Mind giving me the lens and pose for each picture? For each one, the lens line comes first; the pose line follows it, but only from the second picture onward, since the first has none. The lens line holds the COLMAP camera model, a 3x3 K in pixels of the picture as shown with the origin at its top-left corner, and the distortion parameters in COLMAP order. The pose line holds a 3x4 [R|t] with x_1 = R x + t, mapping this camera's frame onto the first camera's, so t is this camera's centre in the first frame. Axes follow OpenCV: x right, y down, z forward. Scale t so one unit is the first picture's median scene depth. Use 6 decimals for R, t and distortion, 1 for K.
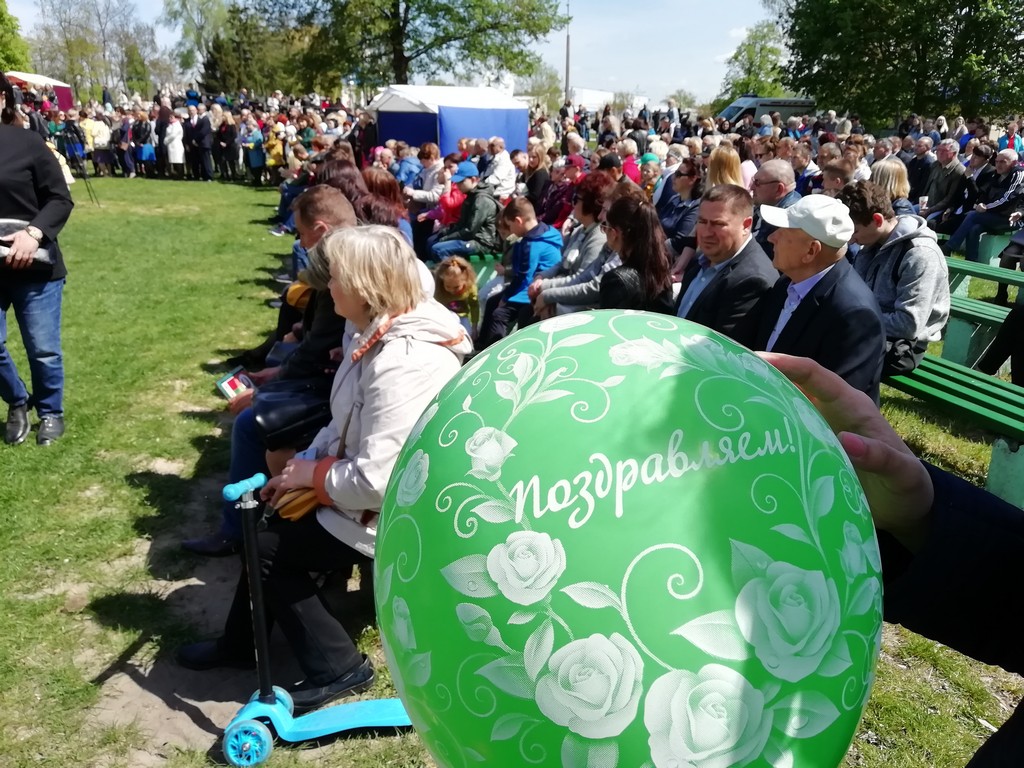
lens RADIAL K [[796.9, 0, 513.8], [0, 796.9, 380.2], [0, 0, 1]] dist [0.049467, -0.028899]
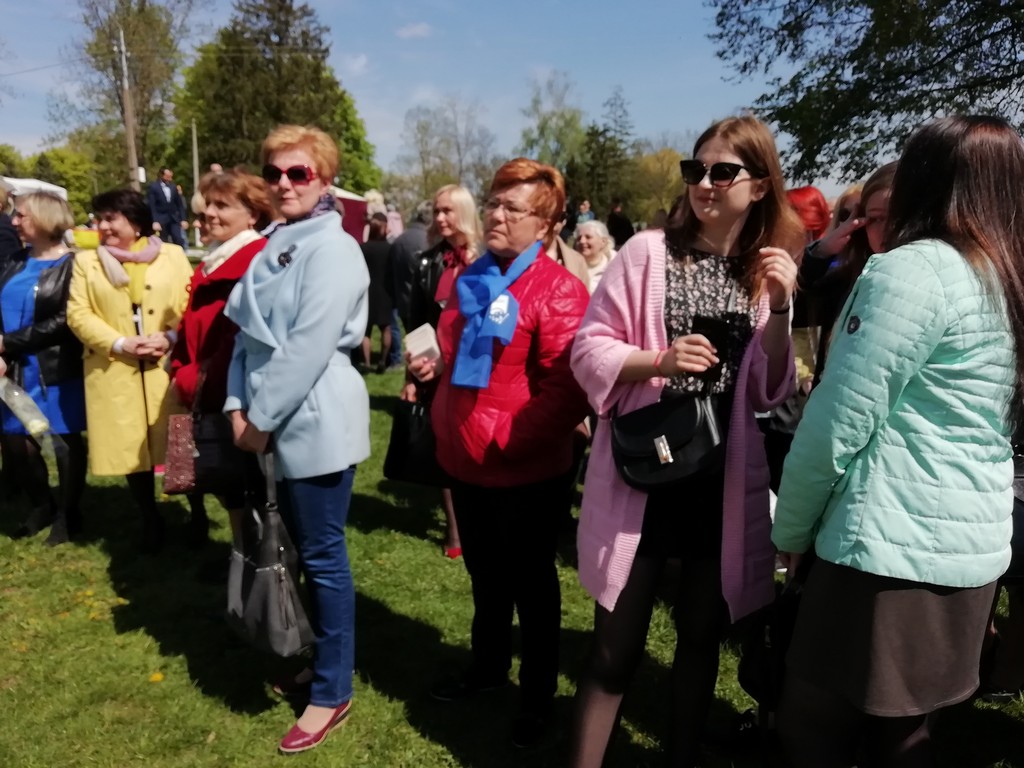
lens RADIAL K [[796.9, 0, 511.7], [0, 796.9, 379.1], [0, 0, 1]] dist [0.049467, -0.028899]
pose [[0.923818, 0.053813, -0.379031, -0.071876], [-0.110529, 0.985401, -0.129490, -0.056480], [0.366529, 0.161519, 0.916279, 0.179845]]
